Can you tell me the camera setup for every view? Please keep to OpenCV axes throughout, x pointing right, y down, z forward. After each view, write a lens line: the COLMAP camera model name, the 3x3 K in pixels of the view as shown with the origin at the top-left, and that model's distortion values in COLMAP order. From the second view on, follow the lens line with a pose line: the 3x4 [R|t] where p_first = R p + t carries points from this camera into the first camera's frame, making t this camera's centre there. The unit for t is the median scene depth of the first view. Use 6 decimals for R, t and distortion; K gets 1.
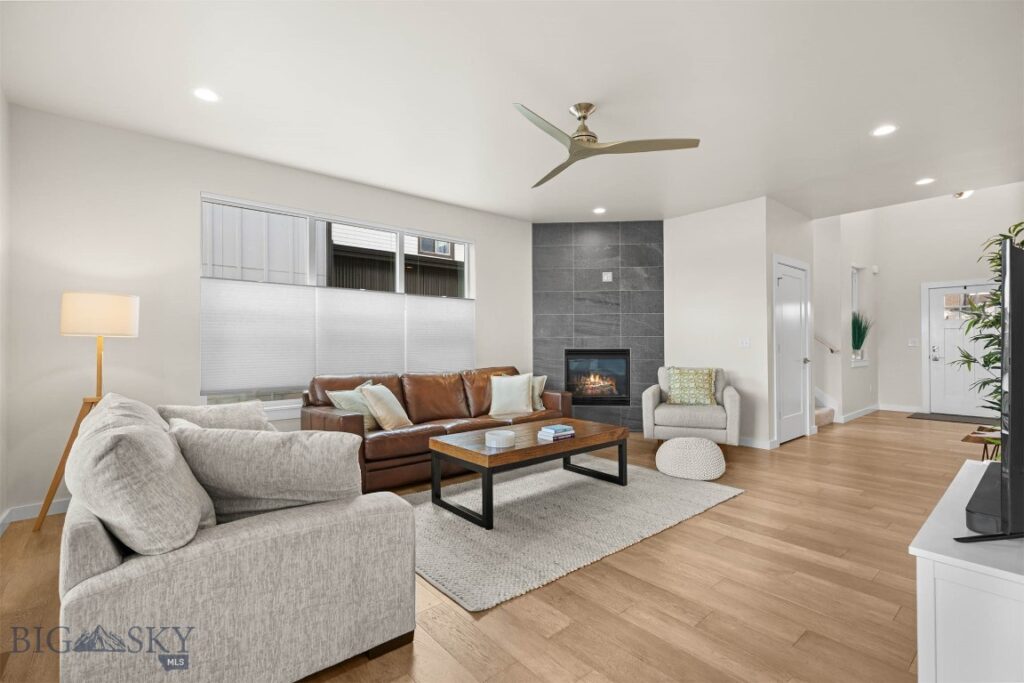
lens RADIAL K [[461.6, 0, 512.5], [0, 461.6, 344.8], [0, 0, 1]] dist [0.004008, 0.000487]
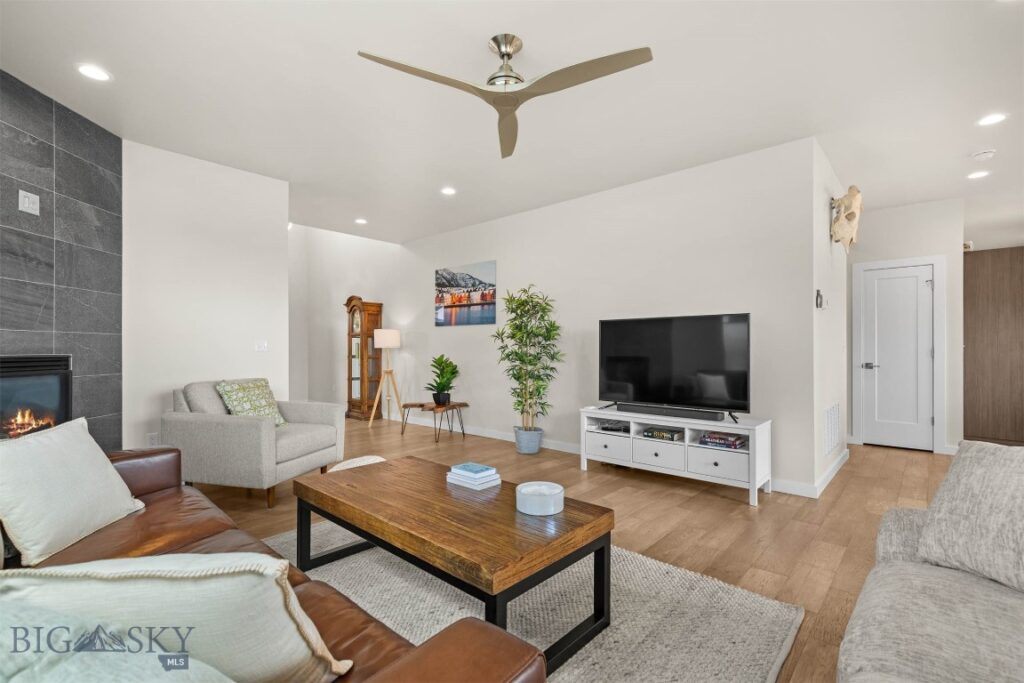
lens RADIAL K [[461.6, 0, 512.5], [0, 461.6, 344.8], [0, 0, 1]] dist [0.004008, 0.000487]
pose [[-0.131727, 0.012408, 0.991208, -0.326588], [0.001339, 0.999923, -0.012339, 0.003951], [-0.991285, -0.000298, -0.131734, 0.574797]]
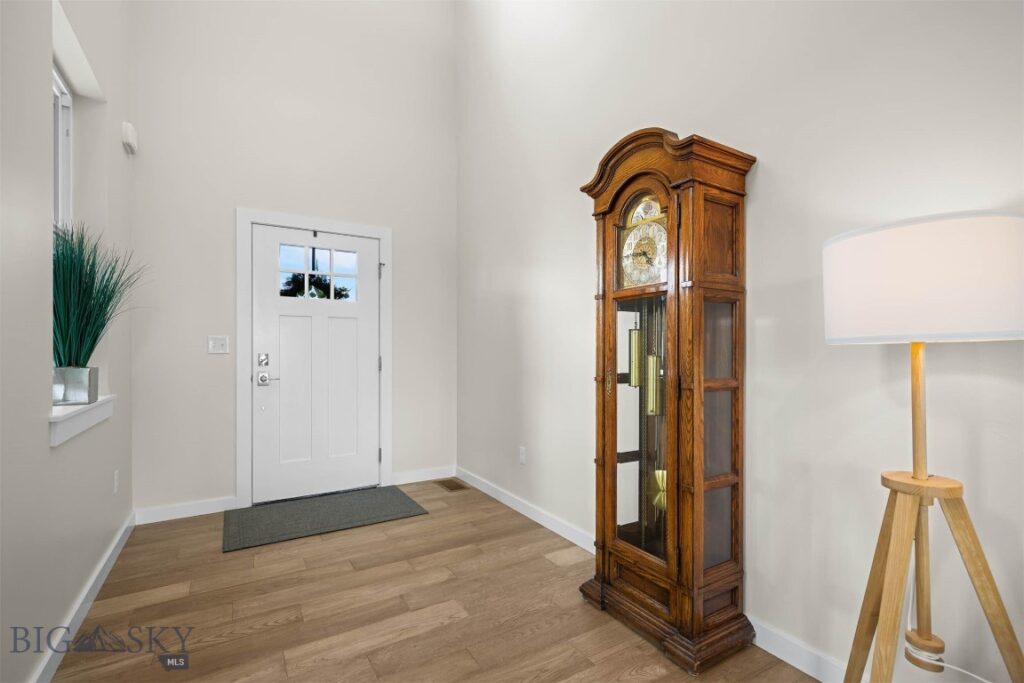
lens RADIAL K [[461.6, 0, 512.5], [0, 461.6, 344.8], [0, 0, 1]] dist [0.004008, 0.000487]
pose [[0.158458, 0.007341, 0.987338, 0.638372], [-0.000052, 0.999972, -0.007427, -0.002104], [-0.987366, 0.001125, 0.158454, 0.868103]]
